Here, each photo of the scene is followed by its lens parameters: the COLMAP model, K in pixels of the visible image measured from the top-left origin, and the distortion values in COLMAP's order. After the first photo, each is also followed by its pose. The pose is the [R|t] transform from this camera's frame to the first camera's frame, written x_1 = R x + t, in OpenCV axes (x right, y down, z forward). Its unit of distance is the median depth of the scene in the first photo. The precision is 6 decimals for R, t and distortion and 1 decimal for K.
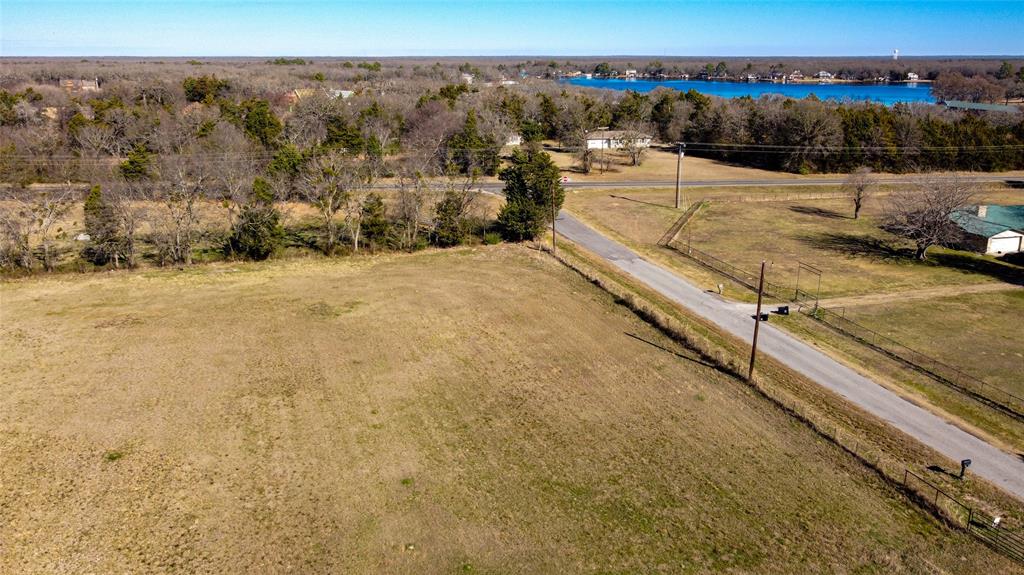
lens RADIAL K [[809.2, 0, 512.0], [0, 809.2, 287.5], [0, 0, 1]] dist [0.005411, -0.001135]
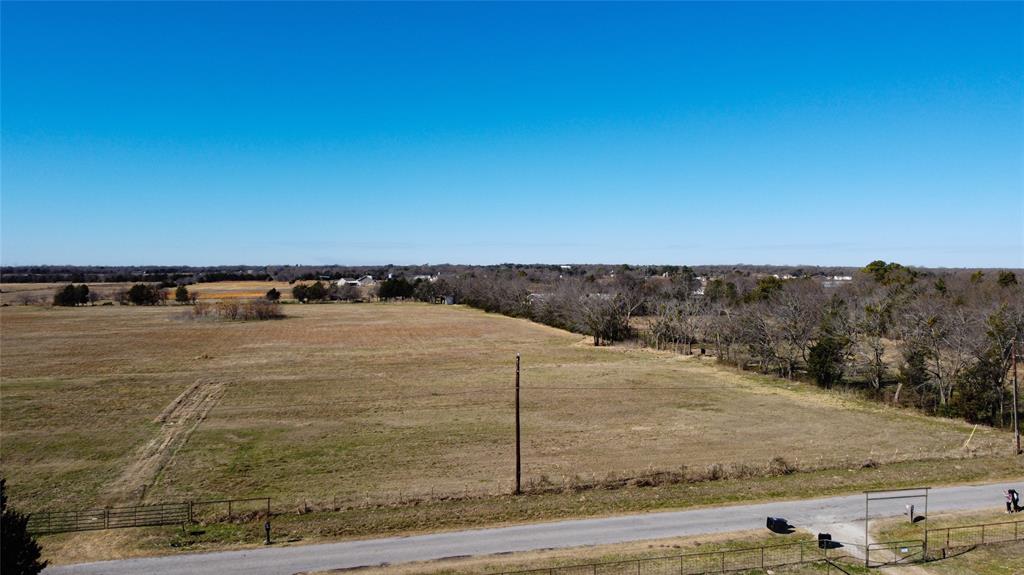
lens RADIAL K [[781.7, 0, 508.1], [0, 781.7, 283.0], [0, 0, 1]] dist [0.003679, -0.003884]
pose [[-0.035113, 0.021708, -0.999148, 0.738229], [-0.277964, 0.960103, 0.030628, -0.085013], [0.959949, 0.278803, -0.027678, 0.610643]]
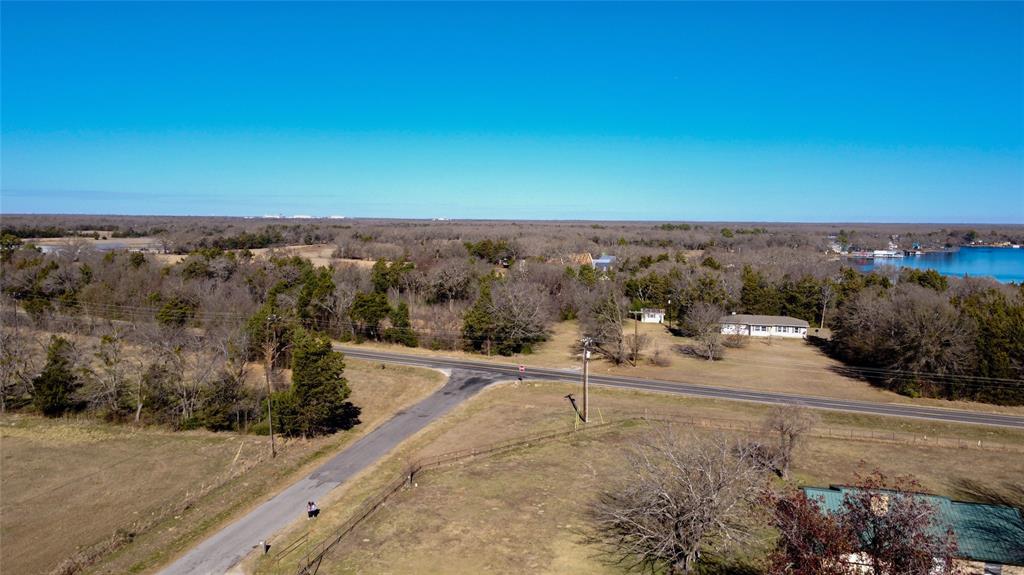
lens RADIAL K [[781.7, 0, 508.1], [0, 781.7, 283.0], [0, 0, 1]] dist [0.003679, -0.003884]
pose [[0.863658, 0.051578, -0.501433, 0.699273], [-0.149814, 0.976067, -0.157638, -0.135723], [0.481301, 0.211267, 0.850715, 0.404691]]
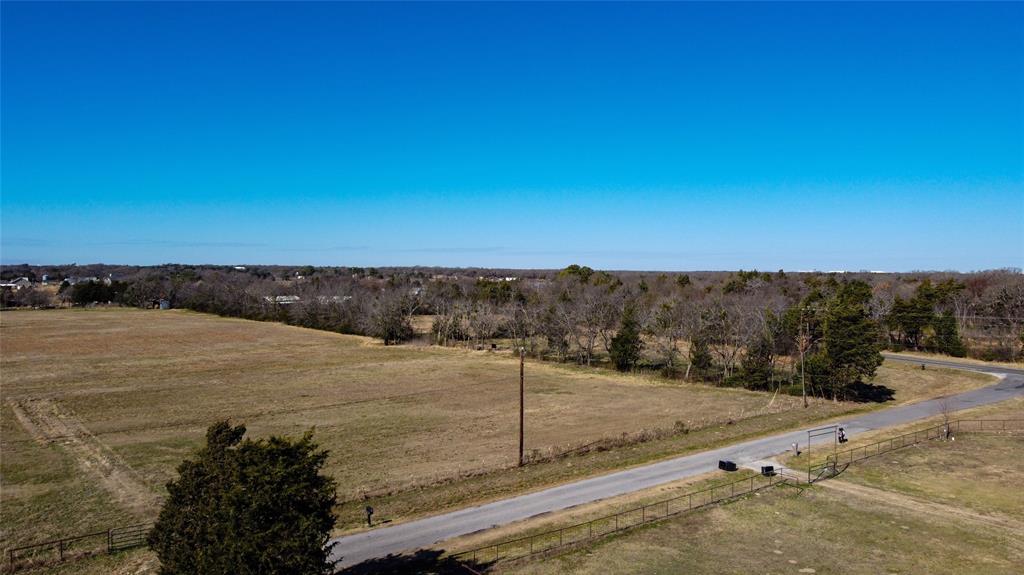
lens RADIAL K [[781.7, 0, 508.1], [0, 781.7, 283.0], [0, 0, 1]] dist [0.003679, -0.003884]
pose [[0.377106, 0.019297, -0.925969, 0.783625], [-0.262359, 0.961057, -0.086819, -0.013745], [0.888234, 0.275676, 0.367483, 0.353297]]
